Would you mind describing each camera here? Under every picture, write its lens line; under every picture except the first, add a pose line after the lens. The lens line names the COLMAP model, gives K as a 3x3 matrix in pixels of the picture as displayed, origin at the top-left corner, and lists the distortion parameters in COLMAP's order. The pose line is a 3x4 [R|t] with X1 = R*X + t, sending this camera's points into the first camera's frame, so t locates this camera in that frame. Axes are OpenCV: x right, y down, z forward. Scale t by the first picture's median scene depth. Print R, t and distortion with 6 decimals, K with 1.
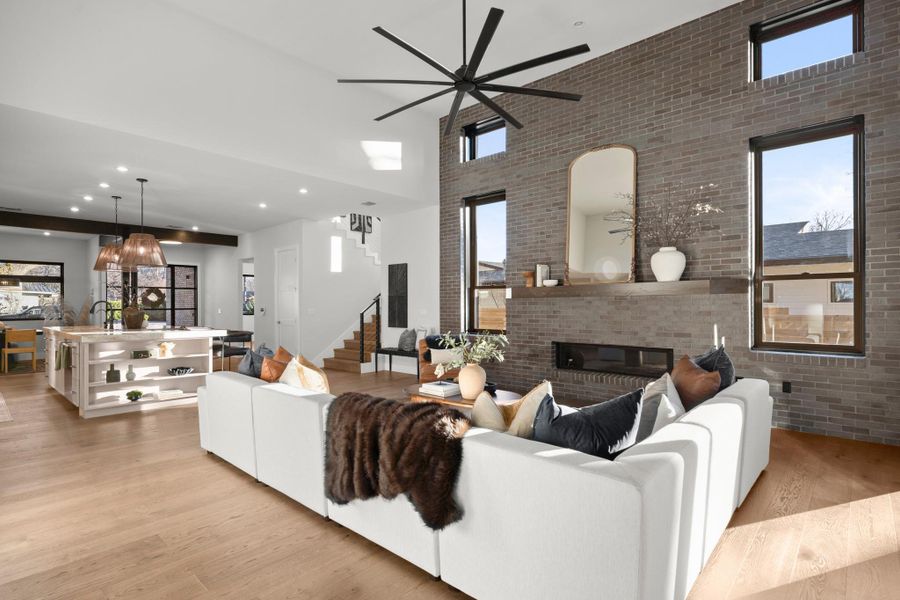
lens RADIAL K [[459.6, 0, 449.2], [0, 459.6, 303.2], [0, 0, 1]] dist [-0.004887, -0.000347]
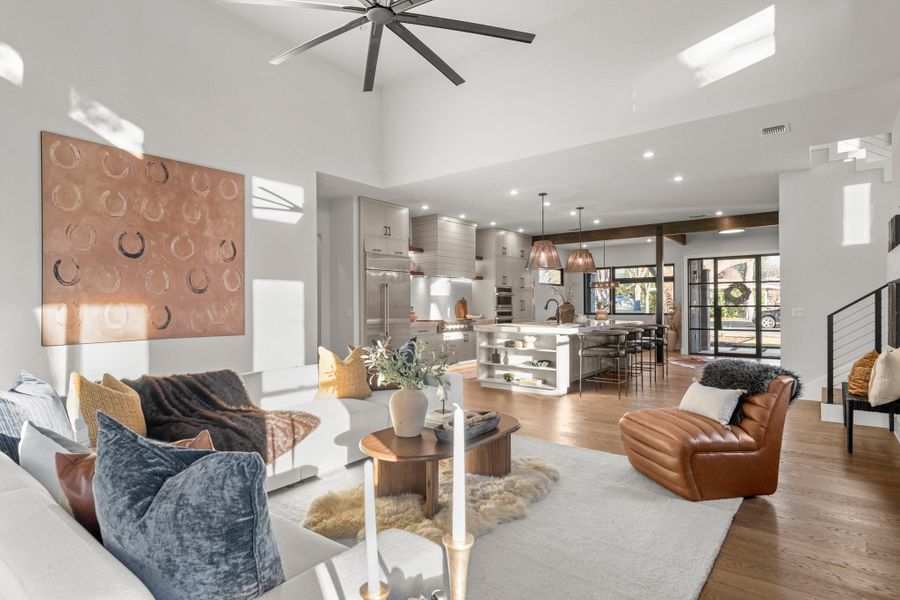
lens RADIAL K [[473.8, 0, 448.9], [0, 473.8, 302.9], [0, 0, 1]] dist [0.002516, -0.000180]
pose [[0.071996, 0.003868, -0.997397, 0.448658], [0.006851, 0.999967, 0.004372, -0.001896], [0.997381, -0.007148, 0.071967, 0.608737]]
